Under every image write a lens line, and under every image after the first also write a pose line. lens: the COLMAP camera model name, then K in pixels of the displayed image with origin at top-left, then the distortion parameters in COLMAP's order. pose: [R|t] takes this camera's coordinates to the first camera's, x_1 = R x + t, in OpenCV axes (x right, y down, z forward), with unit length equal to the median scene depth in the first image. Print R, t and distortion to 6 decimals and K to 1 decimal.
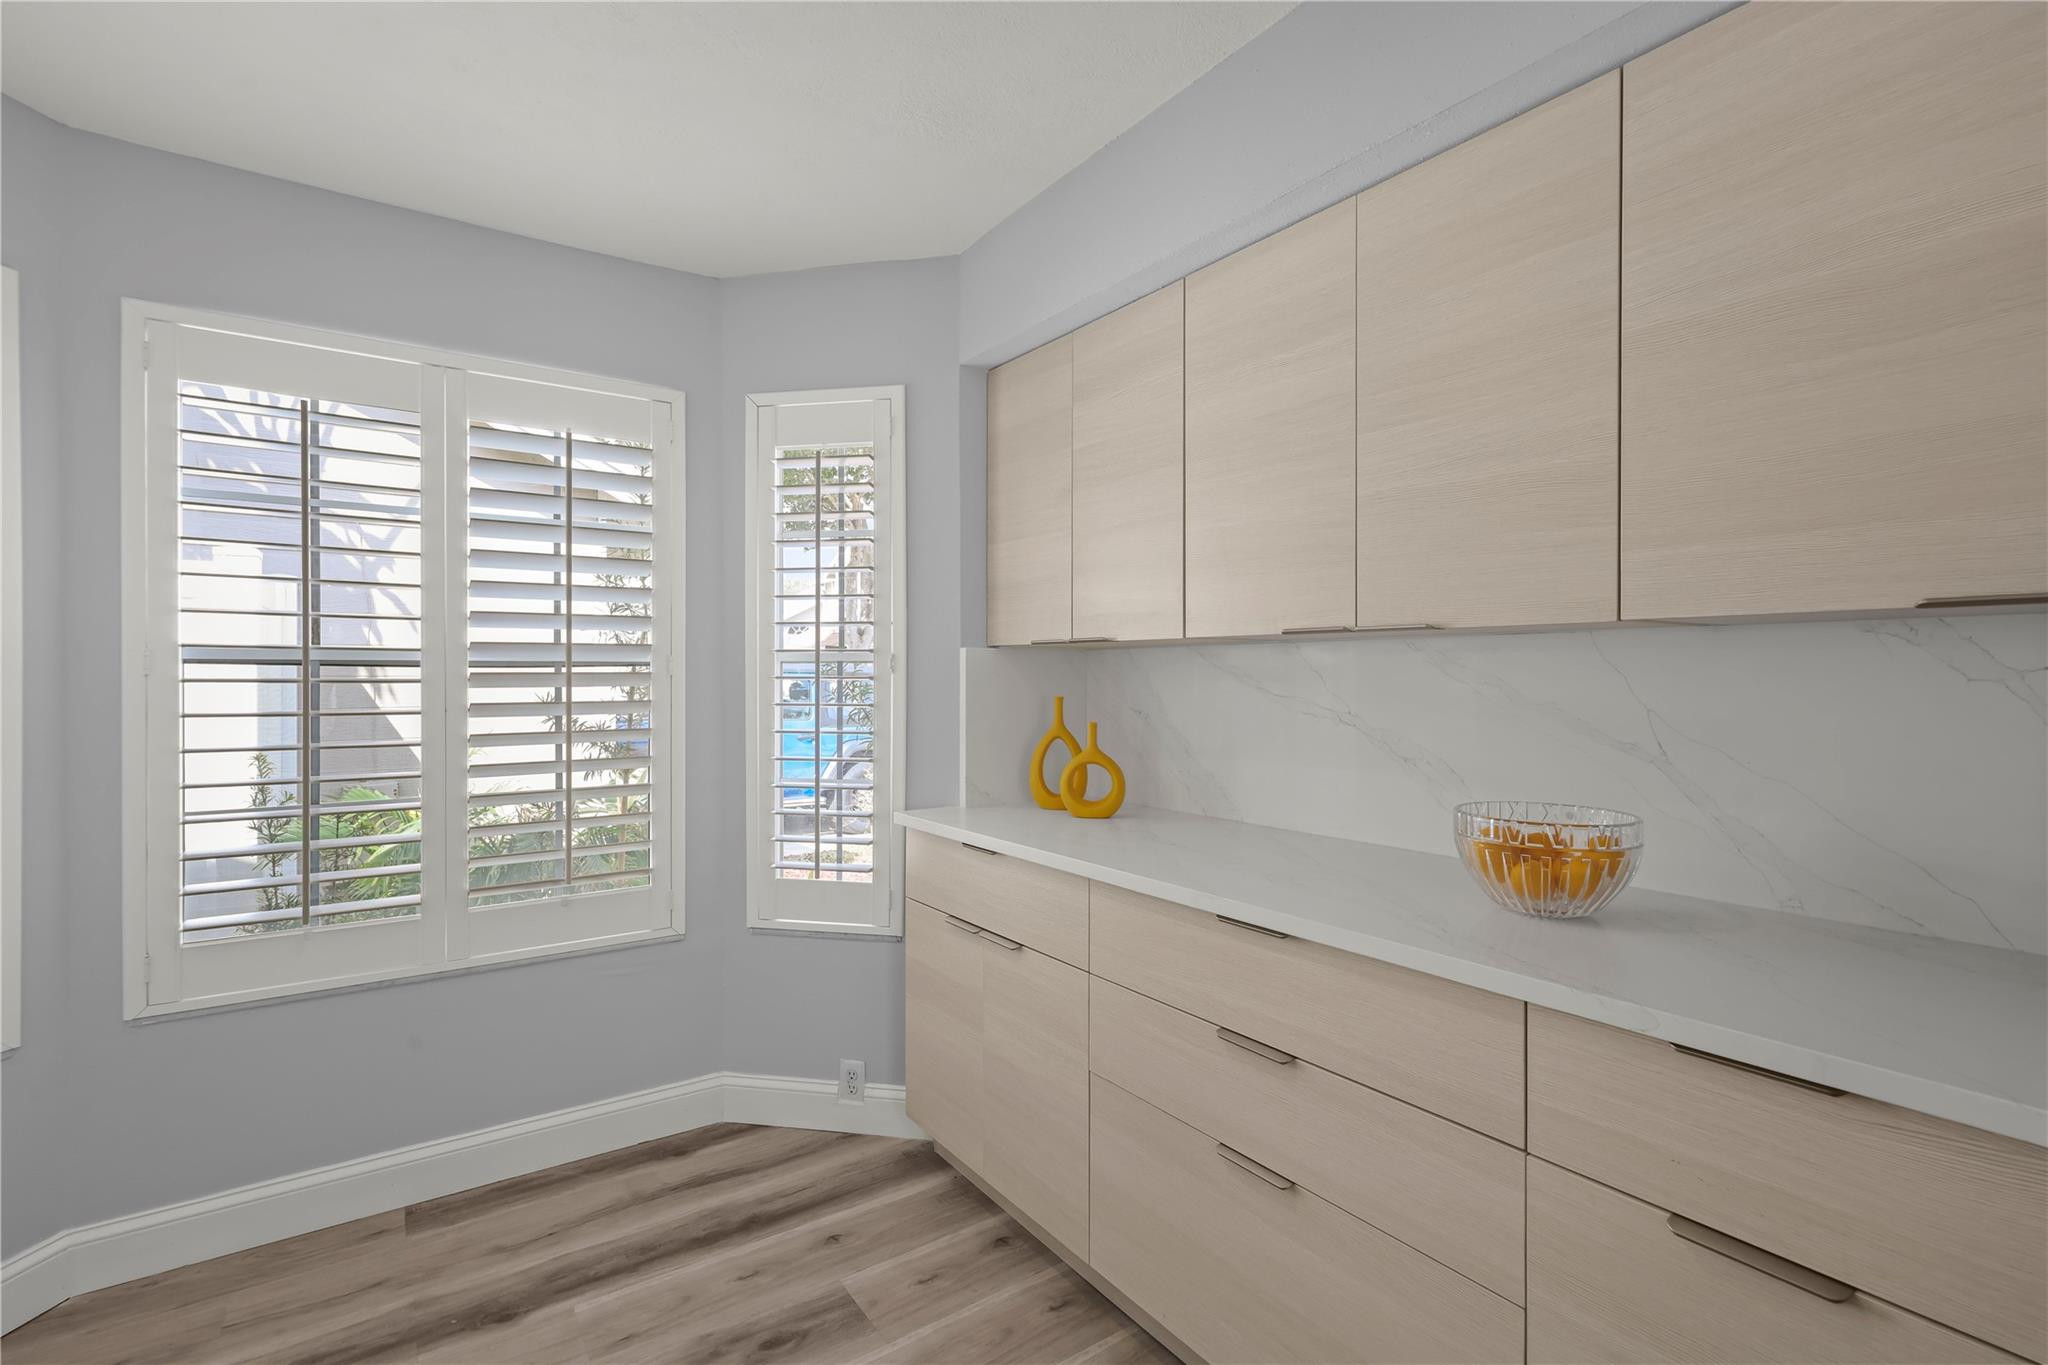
lens RADIAL K [[845.0, 0, 1016.6], [0, 845.0, 683.7], [0, 0, 1]] dist [-0.000227, 0.000032]
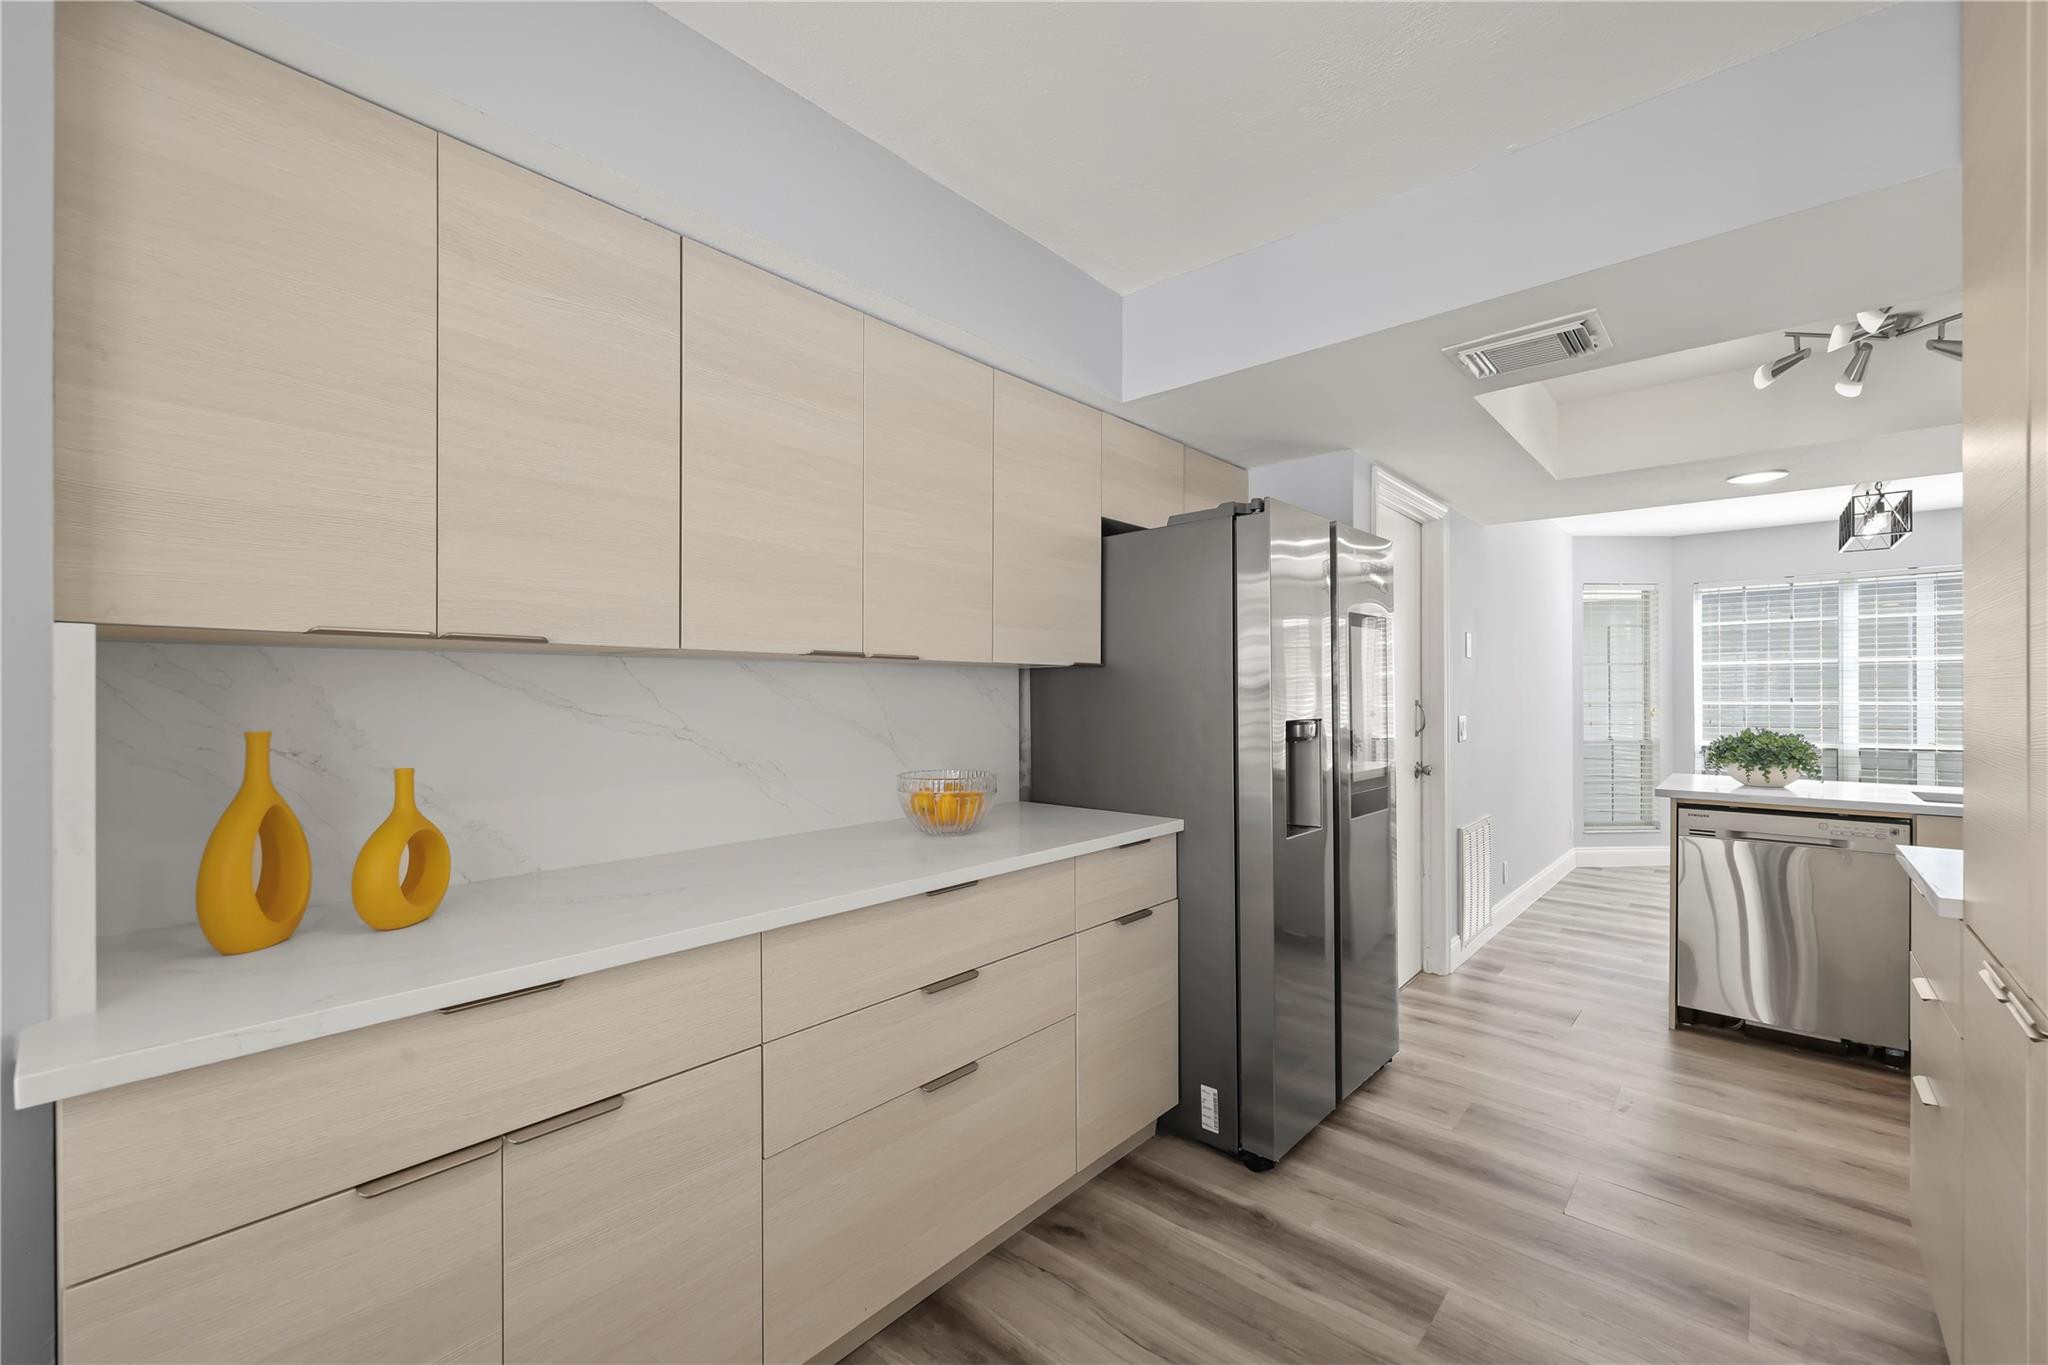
lens RADIAL K [[851.1, 0, 1053.8], [0, 851.1, 687.9], [0, 0, 1]] dist [-0.001834, -0.000032]
pose [[-0.215530, 0.003904, 0.976489, -0.803734], [0.008760, 0.999959, -0.002064, -0.010332], [-0.976458, 0.008110, -0.215555, 0.892483]]
